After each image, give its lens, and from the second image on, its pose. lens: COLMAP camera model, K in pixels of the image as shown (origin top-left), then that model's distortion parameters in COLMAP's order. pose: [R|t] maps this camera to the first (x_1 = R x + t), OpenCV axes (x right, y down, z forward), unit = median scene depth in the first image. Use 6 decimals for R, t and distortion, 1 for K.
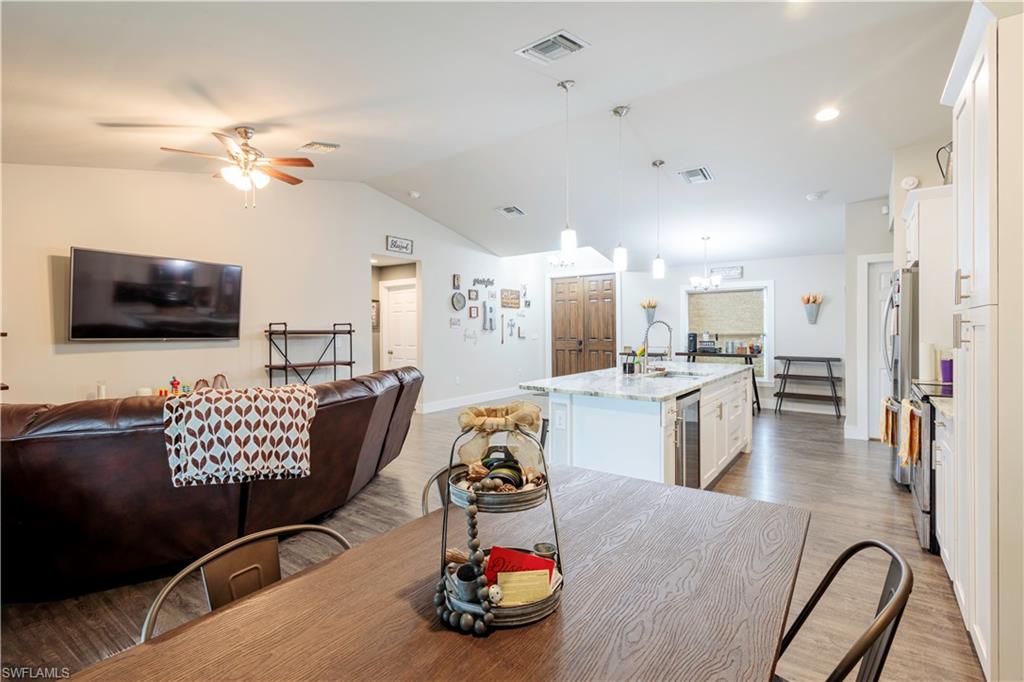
lens RADIAL K [[467.8, 0, 512.0], [0, 467.8, 341.0], [0, 0, 1]] dist [0.000787, 0.000015]
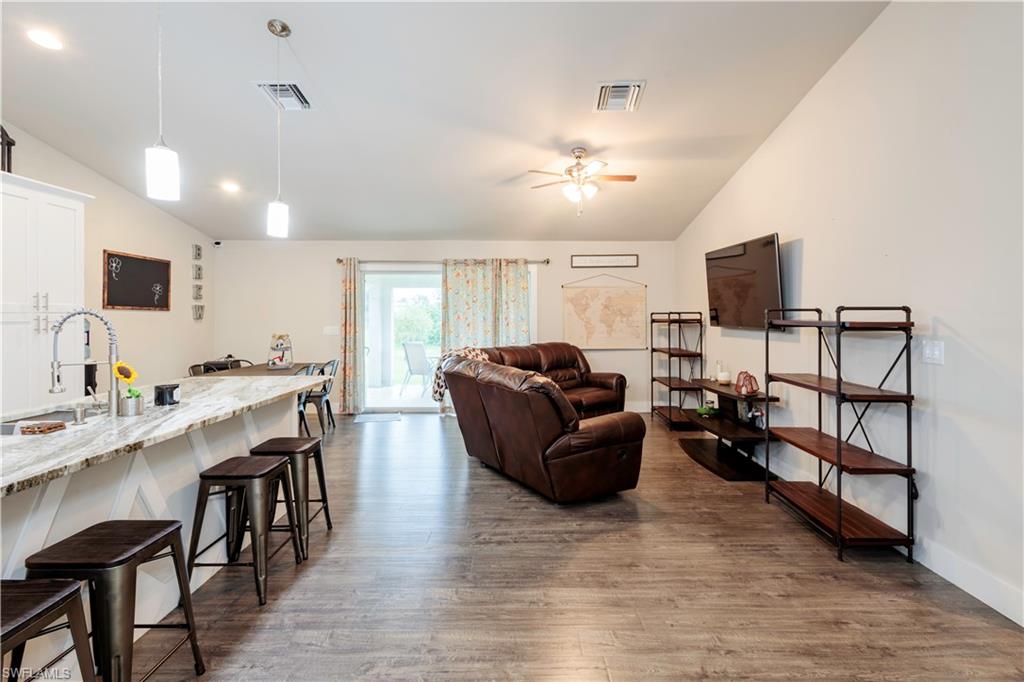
lens RADIAL K [[479.0, 0, 515.0], [0, 479.0, 312.6], [0, 0, 1]] dist [0.000098, -0.000180]
pose [[-0.798427, 0.003644, -0.602081, 0.145118], [-0.008062, 0.999827, 0.016743, -0.029830], [0.602038, 0.018222, -0.798260, 0.918319]]
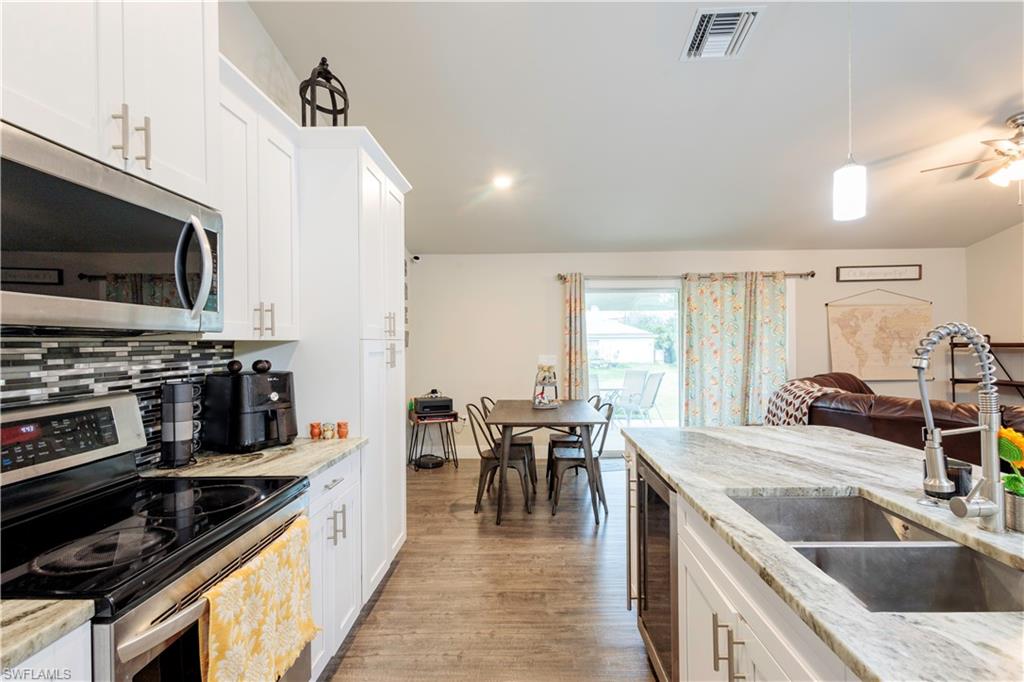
lens RADIAL K [[484.7, 0, 512.0], [0, 484.7, 341.0], [0, 0, 1]] dist [0.002416, 0.000062]
pose [[-0.817424, 0.012376, -0.575903, 0.367708], [0.001138, 0.999802, 0.019870, -0.023614], [0.576035, 0.015587, -0.817277, 0.587346]]
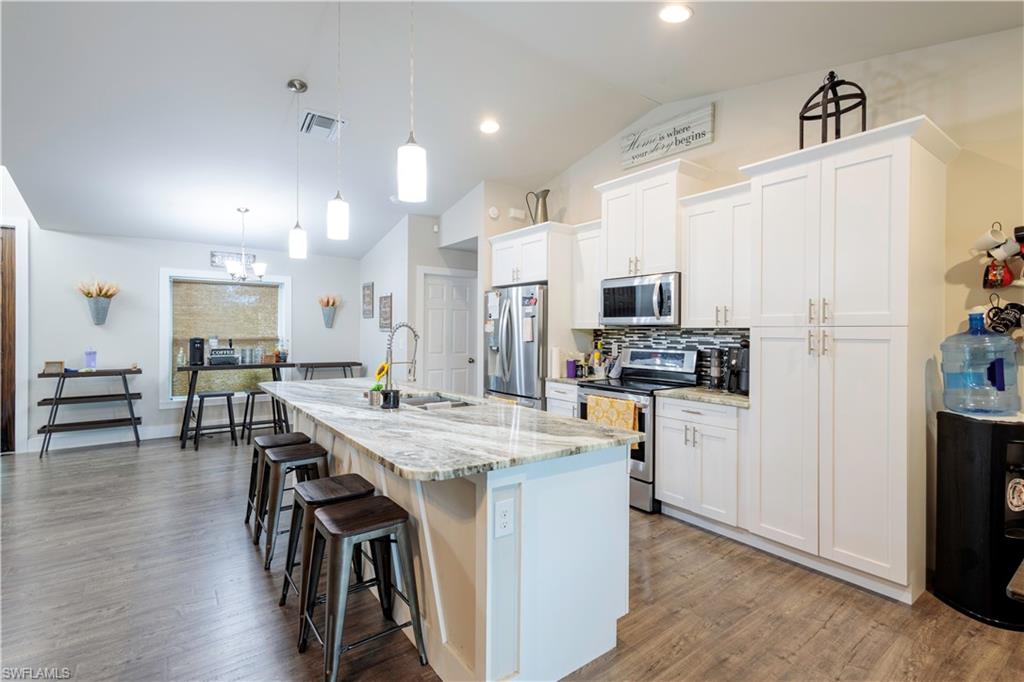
lens RADIAL K [[474.3, 0, 512.8], [0, 474.3, 337.9], [0, 0, 1]] dist [0.001493, -0.000045]
pose [[0.294304, -0.004304, 0.955702, -0.164276], [0.012791, 0.999918, 0.000564, -0.012037], [-0.955626, 0.012059, 0.294335, 0.351620]]
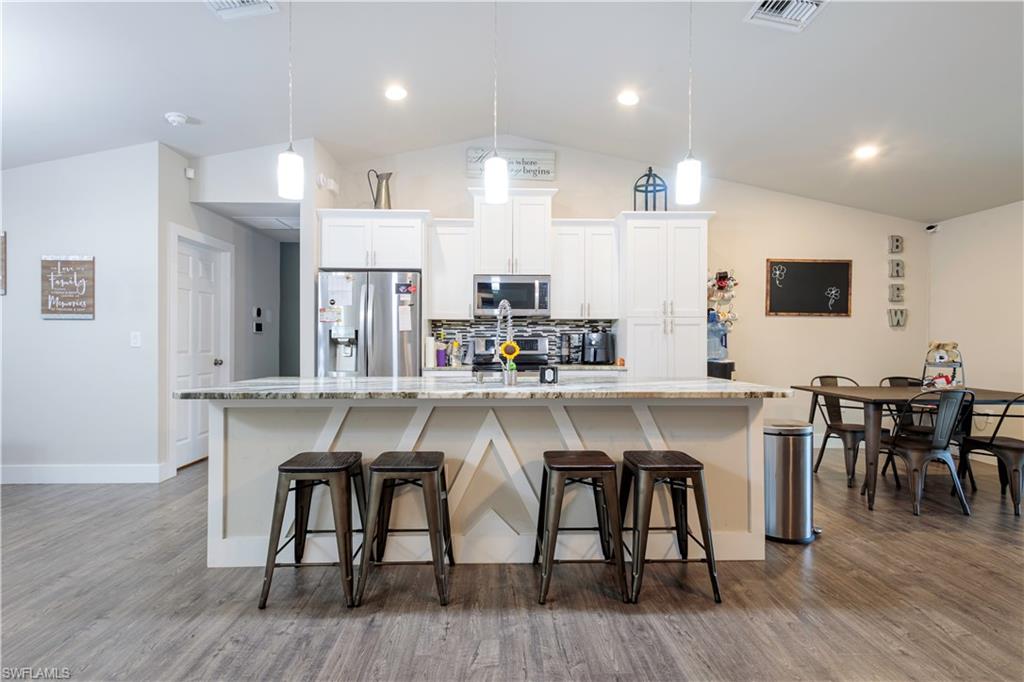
lens RADIAL K [[484.7, 0, 512.0], [0, 484.7, 341.0], [0, 0, 1]] dist [0.002416, 0.000062]
pose [[-0.620975, 0.004214, 0.783819, -0.120315], [0.021498, 0.999701, 0.011658, 0.001209], [-0.783535, 0.024090, -0.620880, 0.774388]]
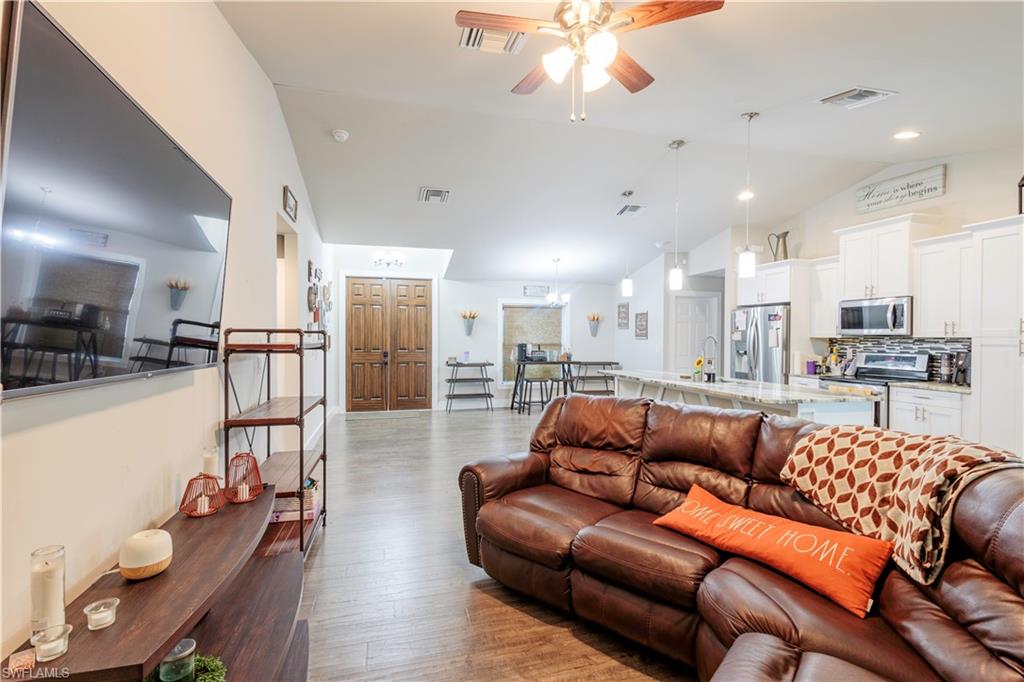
lens RADIAL K [[467.2, 0, 508.0], [0, 467.2, 344.1], [0, 0, 1]] dist [0.001325, -0.000627]
pose [[0.631519, -0.002148, 0.775358, -0.502465], [0.008348, 0.999957, -0.004030, -0.012569], [-0.775316, 0.009018, 0.631509, 0.355742]]
